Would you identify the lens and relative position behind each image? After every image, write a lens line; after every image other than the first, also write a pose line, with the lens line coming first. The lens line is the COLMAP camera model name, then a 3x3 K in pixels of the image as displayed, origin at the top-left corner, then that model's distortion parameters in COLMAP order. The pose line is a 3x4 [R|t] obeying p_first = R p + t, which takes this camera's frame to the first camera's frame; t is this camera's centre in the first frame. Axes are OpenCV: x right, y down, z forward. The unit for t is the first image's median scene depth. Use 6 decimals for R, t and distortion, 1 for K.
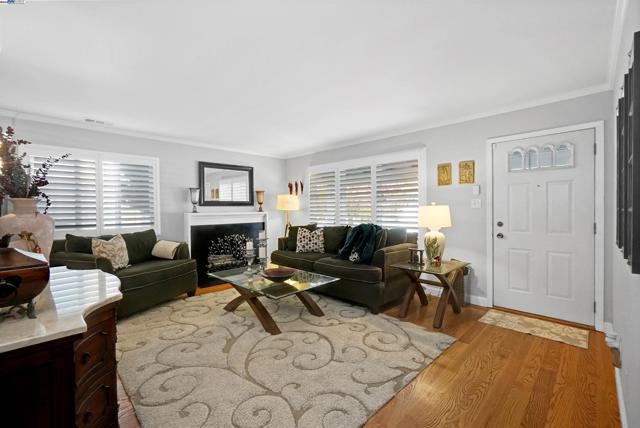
lens RADIAL K [[280.2, 0, 317.9], [0, 280.2, 213.1], [0, 0, 1]] dist [-0.001368, 0.000330]
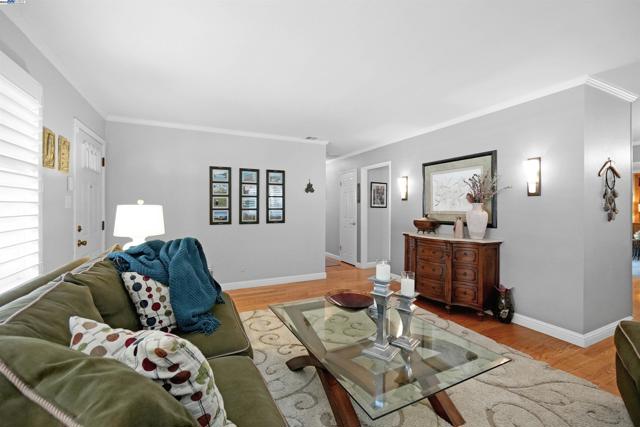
lens RADIAL K [[278.8, 0, 318.6], [0, 278.8, 208.7], [0, 0, 1]] dist [-0.003929, -0.000208]
pose [[-0.944522, 0.002095, 0.328442, -0.262292], [0.007774, 0.999842, 0.015978, -0.024149], [-0.328357, 0.017645, -0.944389, 1.527772]]
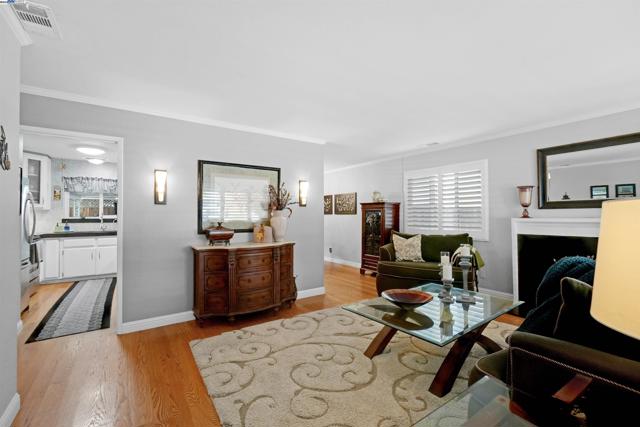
lens RADIAL K [[280.2, 0, 318.2], [0, 280.2, 211.8], [0, 0, 1]] dist [-0.001368, 0.000330]
pose [[-0.184895, -0.005156, -0.982745, 0.608943], [-0.007587, 0.999964, -0.003819, -0.015479], [0.982729, 0.006750, -0.184927, 0.808931]]
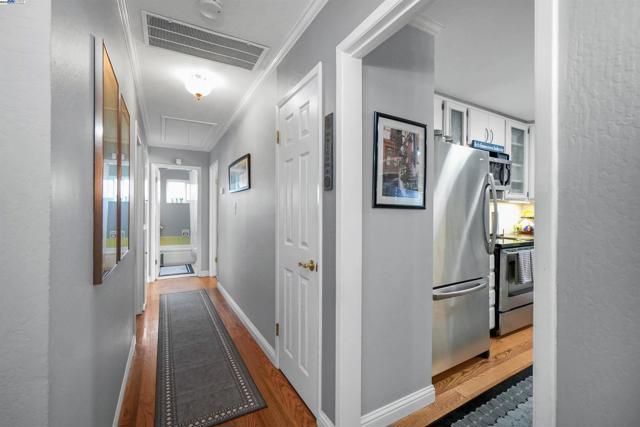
lens RADIAL K [[278.8, 0, 314.5], [0, 278.8, 211.6], [0, 0, 1]] dist [-0.003929, -0.000208]
pose [[-0.961941, 0.002969, 0.273240, -0.034450], [0.006272, 0.999917, 0.011217, -0.001460], [-0.273184, 0.012504, -0.961881, 0.271341]]
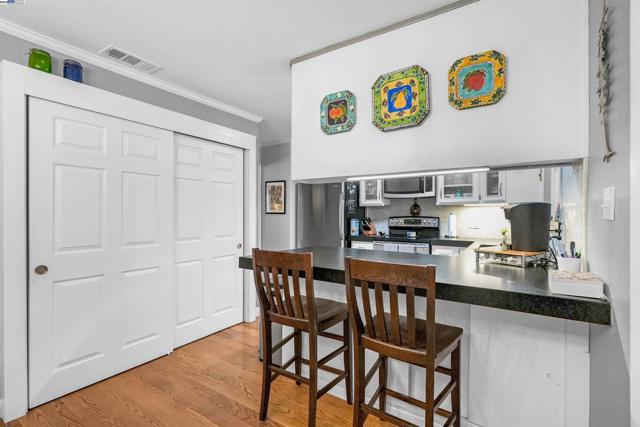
lens RADIAL K [[278.8, 0, 342.8], [0, 278.8, 213.4], [0, 0, 1]] dist [-0.003929, -0.000208]
pose [[-0.241308, 0.009894, 0.970398, -1.398439], [0.012556, 0.999896, -0.007072, 0.010178], [-0.970367, 0.010478, -0.241407, -0.223604]]
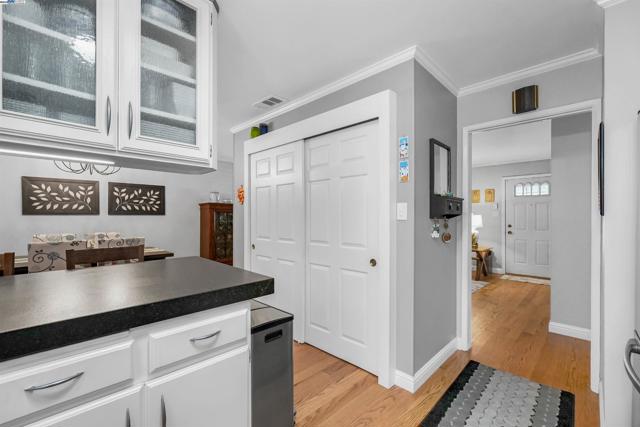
lens RADIAL K [[278.8, 0, 320.0], [0, 278.8, 217.3], [0, 0, 1]] dist [-0.003929, -0.000208]
pose [[0.999952, 0.007595, 0.006128, -0.555567], [-0.007534, 0.999922, -0.009974, 0.011412], [-0.006204, 0.009927, 0.999931, -0.745150]]
